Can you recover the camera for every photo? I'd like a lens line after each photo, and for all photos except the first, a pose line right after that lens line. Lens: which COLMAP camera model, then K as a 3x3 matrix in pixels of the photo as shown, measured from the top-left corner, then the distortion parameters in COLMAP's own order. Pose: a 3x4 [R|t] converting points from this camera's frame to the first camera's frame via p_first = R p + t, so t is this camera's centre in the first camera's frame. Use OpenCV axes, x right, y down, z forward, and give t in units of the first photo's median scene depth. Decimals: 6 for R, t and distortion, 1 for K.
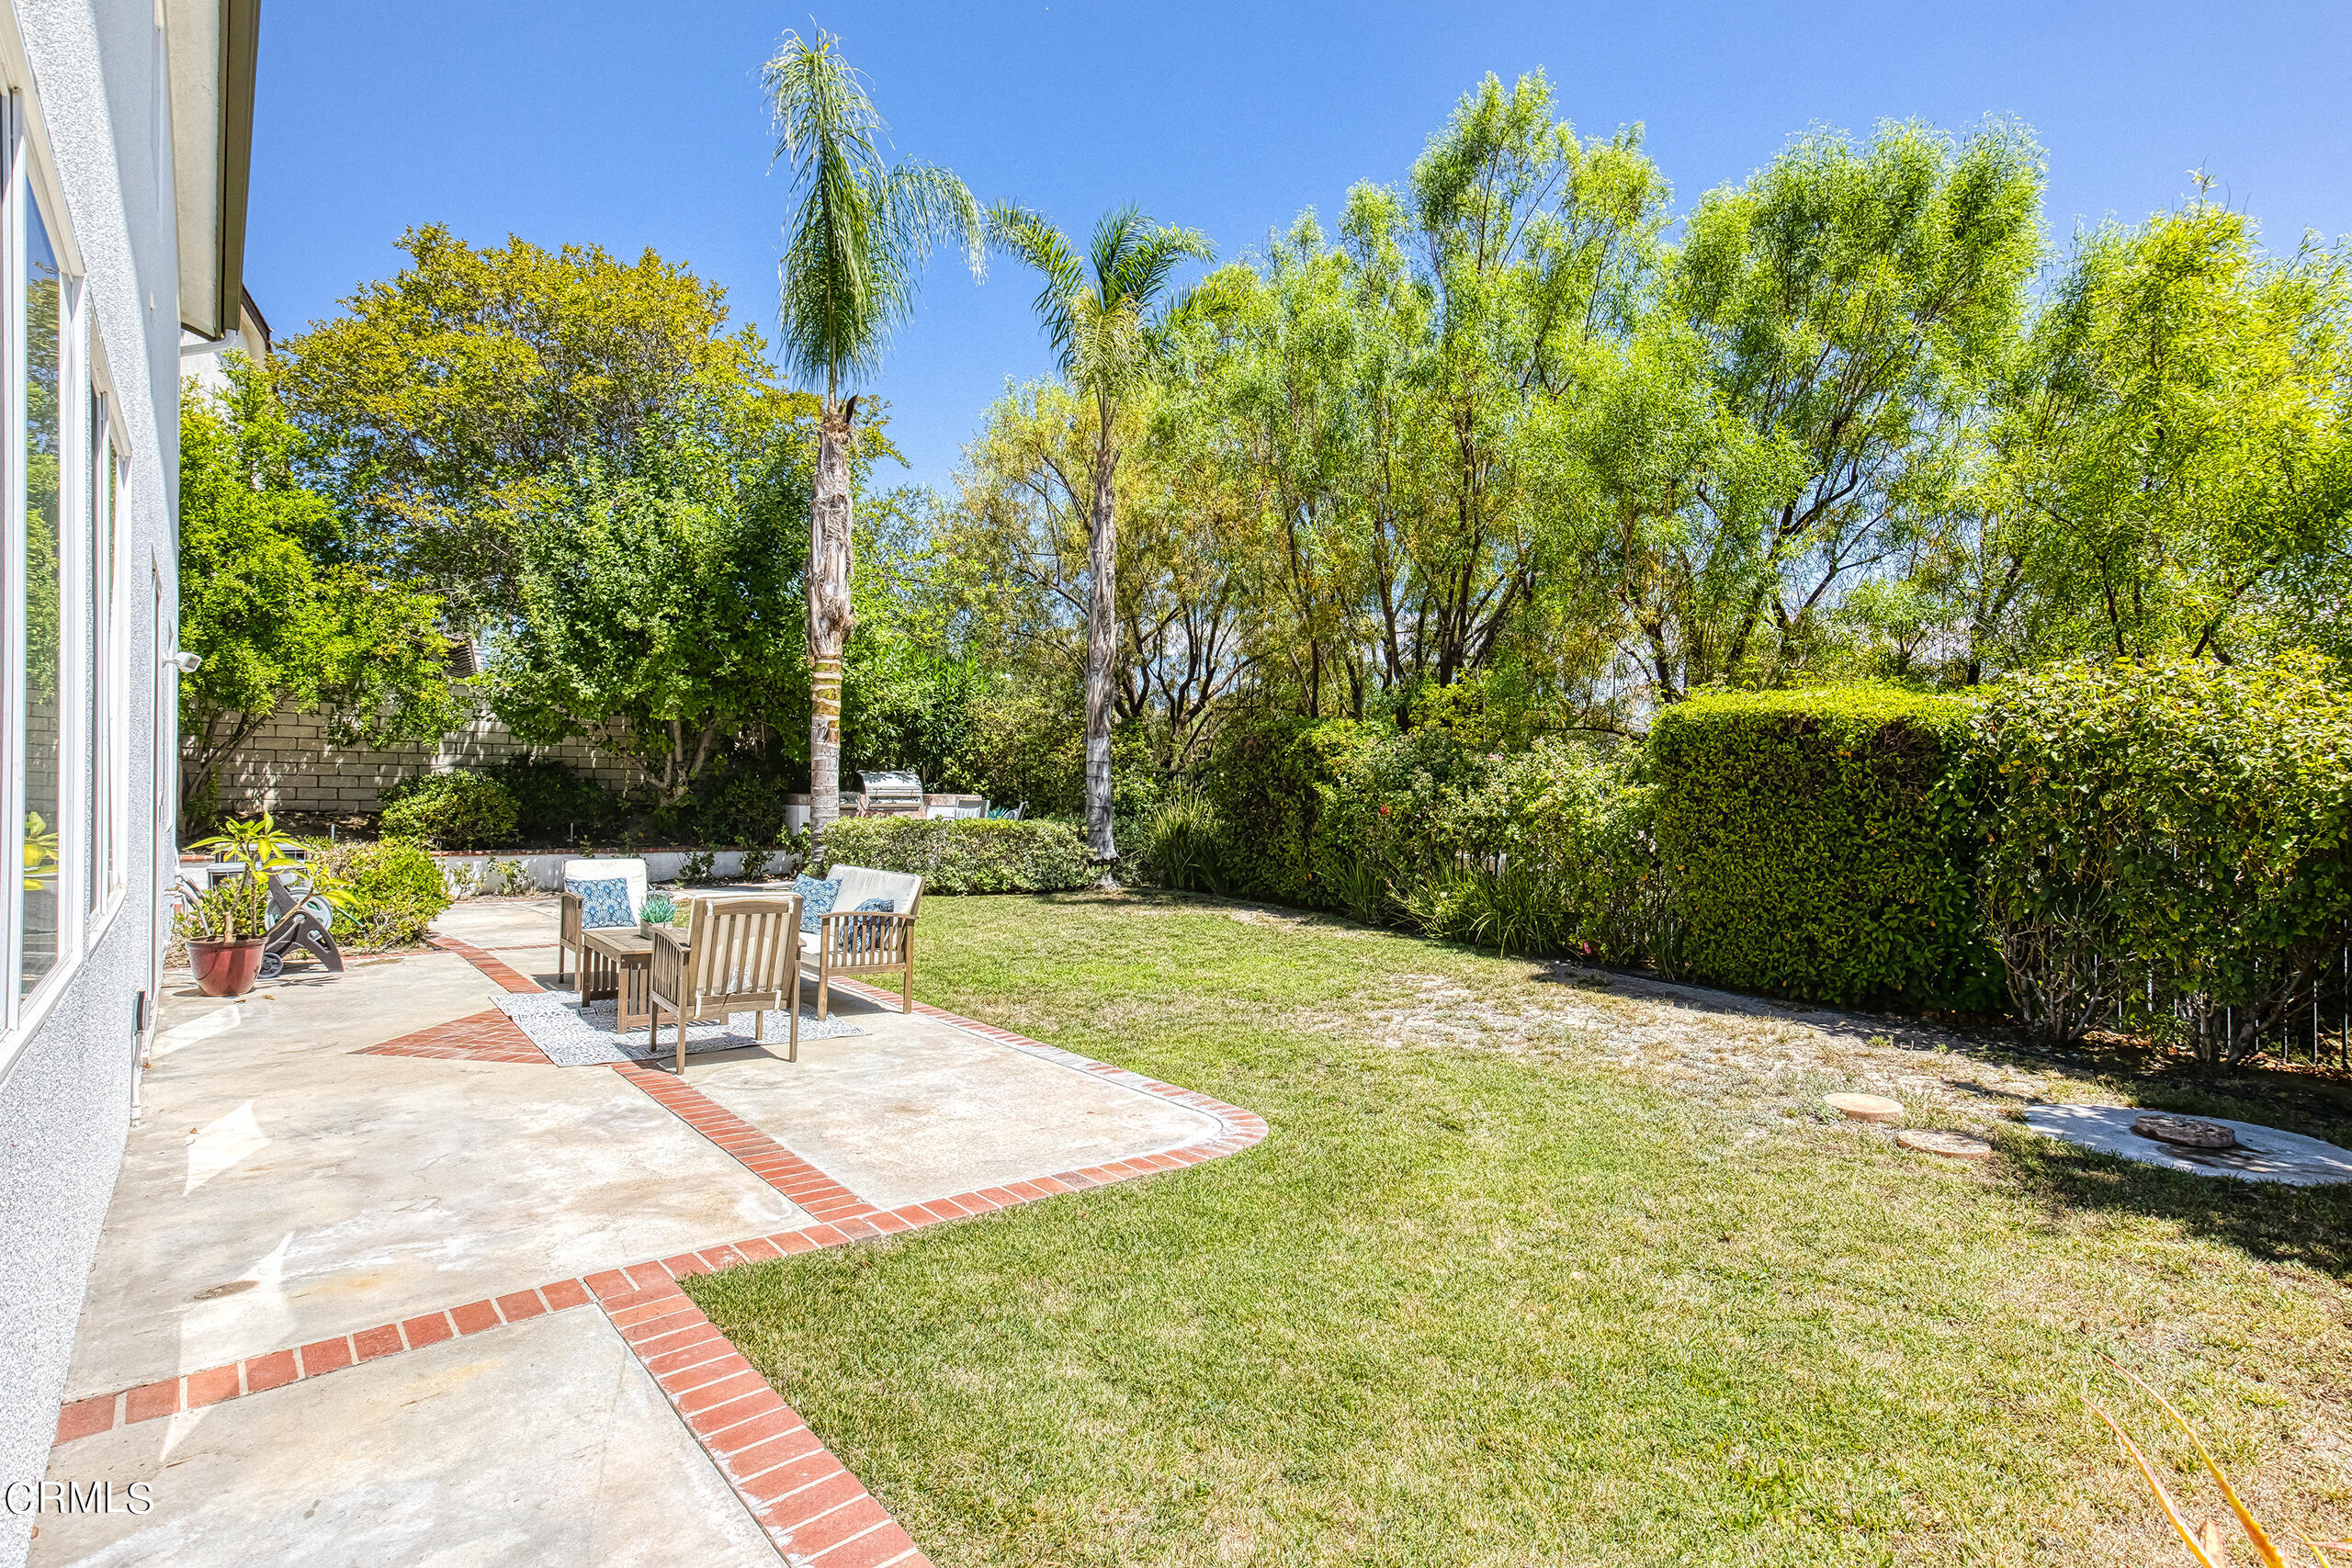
lens RADIAL K [[1182.4, 0, 1174.2], [0, 1182.4, 791.8], [0, 0, 1]] dist [0.000213, 0.003889]
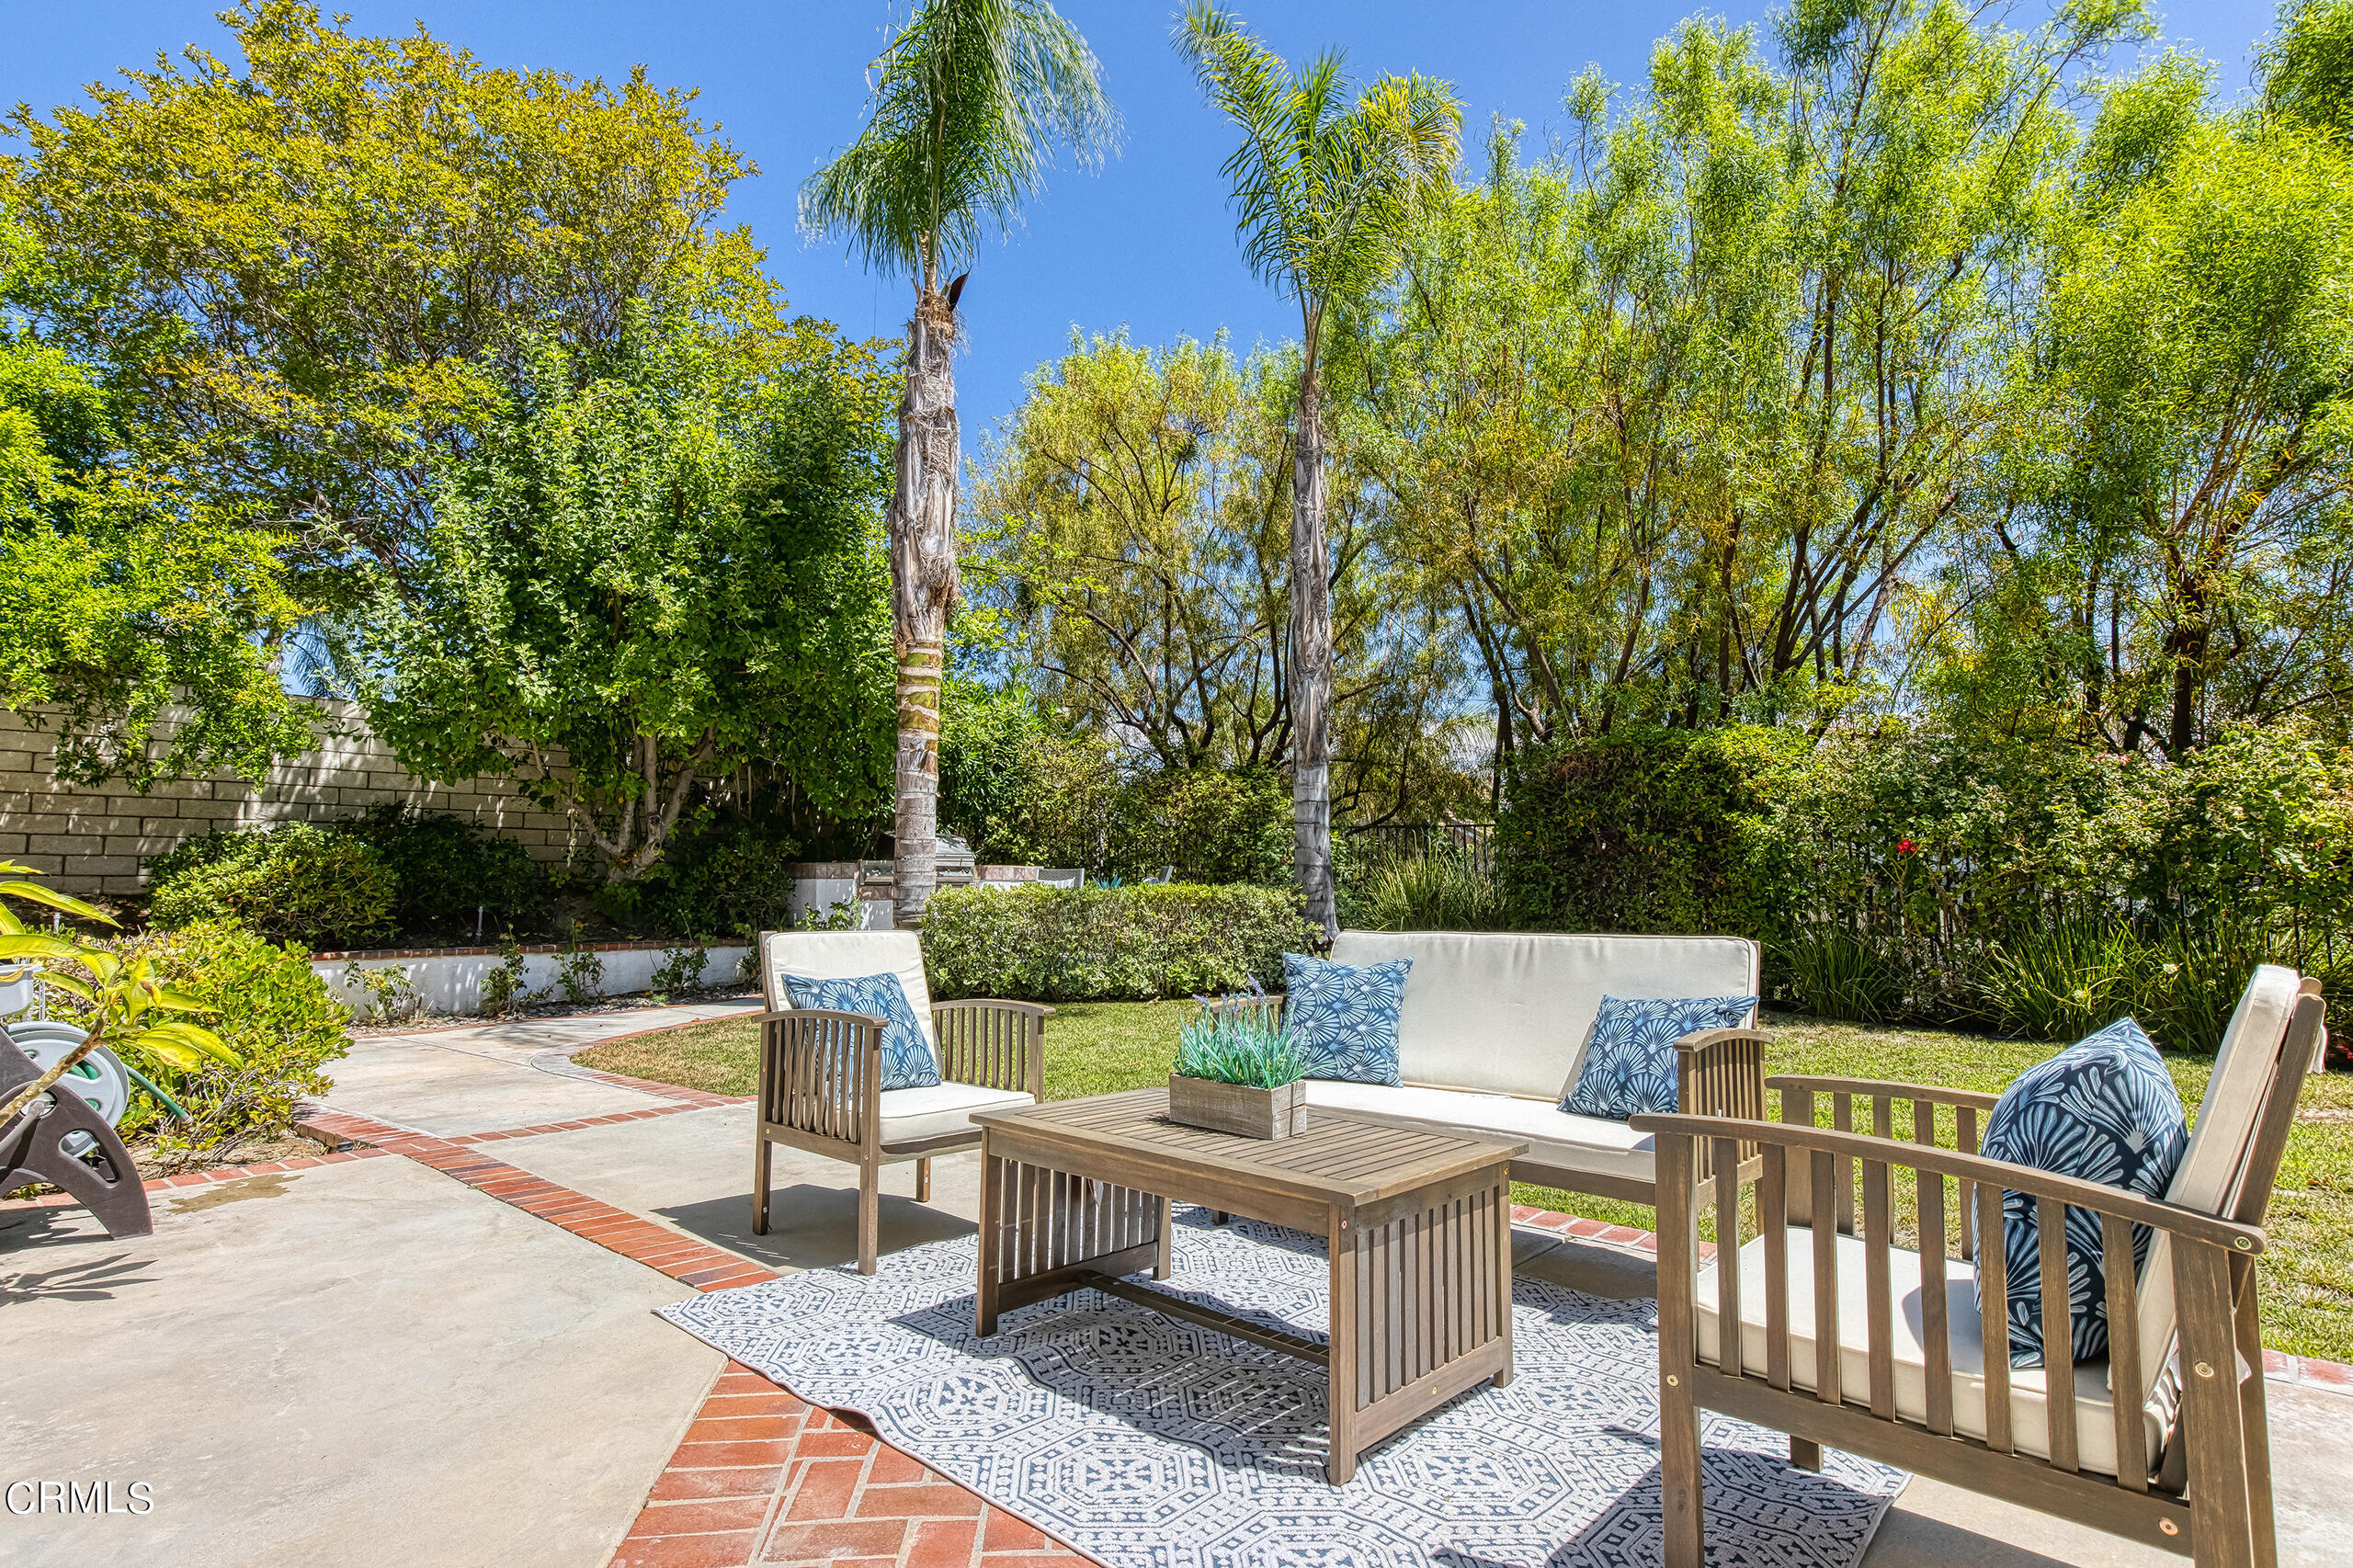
lens RADIAL K [[1183.0, 0, 1185.7], [0, 1183.0, 785.1], [0, 0, 1]] dist [0.000213, 0.003889]
pose [[0.986165, -0.002492, 0.165749, -0.258627], [0.017678, 0.995766, -0.090206, 0.027355], [-0.164822, 0.091888, 0.982034, 0.327814]]
